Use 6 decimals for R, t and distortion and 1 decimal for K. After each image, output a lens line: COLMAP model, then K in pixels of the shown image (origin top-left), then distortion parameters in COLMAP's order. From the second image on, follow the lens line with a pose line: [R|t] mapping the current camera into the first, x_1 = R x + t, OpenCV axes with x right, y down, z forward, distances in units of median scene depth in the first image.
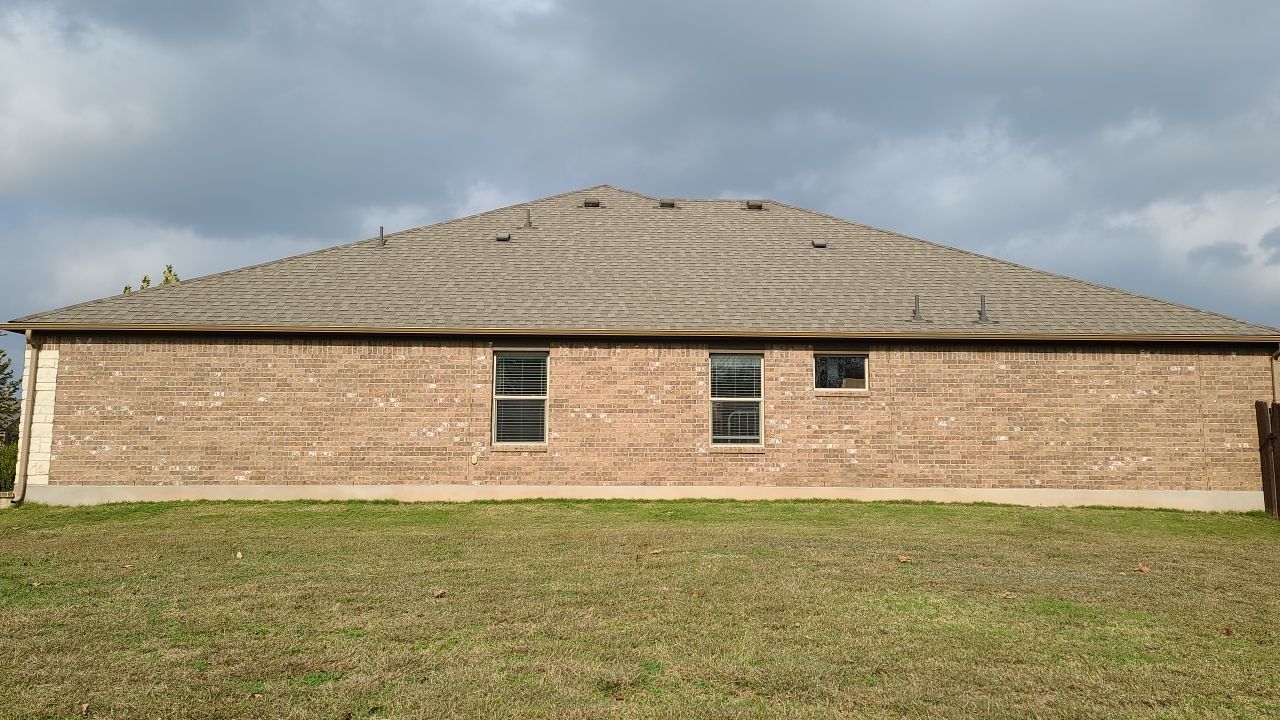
lens RADIAL K [[939.0, 0, 640.0], [0, 939.0, 360.0], [0, 0, 1]] dist [0.076123, -0.069606]
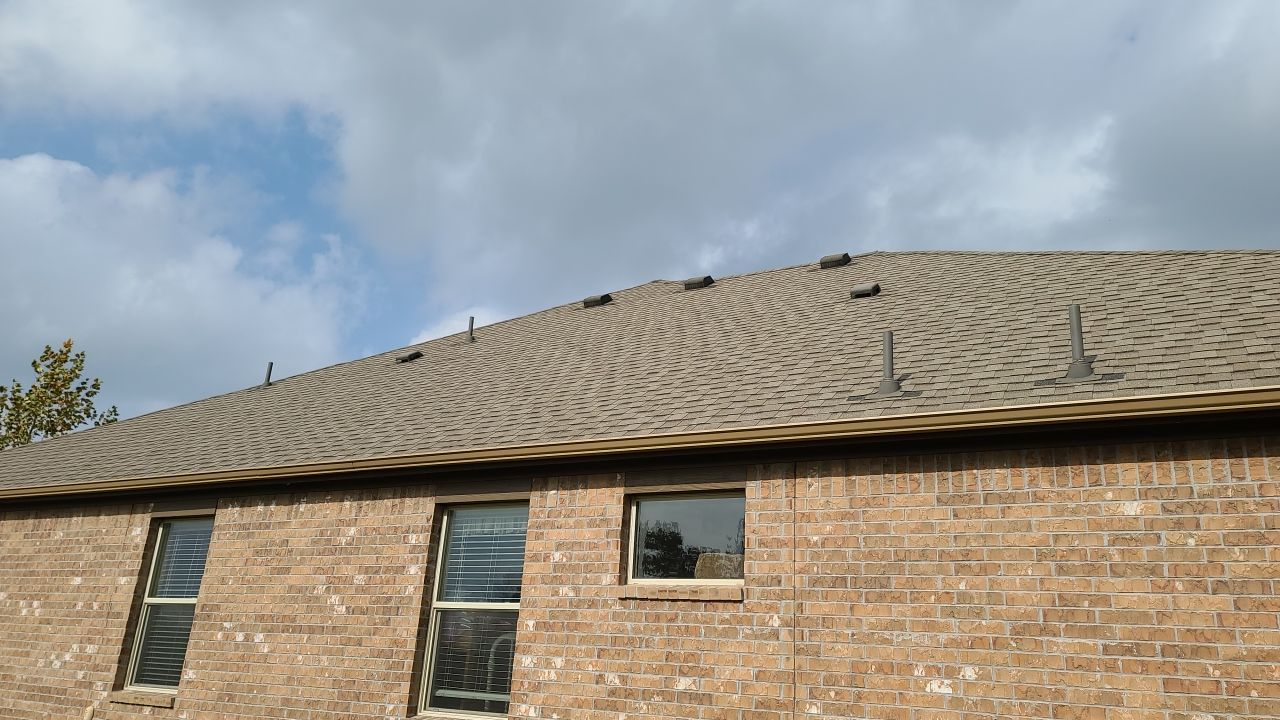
lens RADIAL K [[939.0, 0, 640.0], [0, 939.0, 360.0], [0, 0, 1]] dist [0.076123, -0.069606]
pose [[0.850744, -0.124071, -0.510727, 0.415628], [0.005943, 0.973946, -0.226701, 0.030535], [0.525547, 0.189829, 0.829316, 0.647227]]
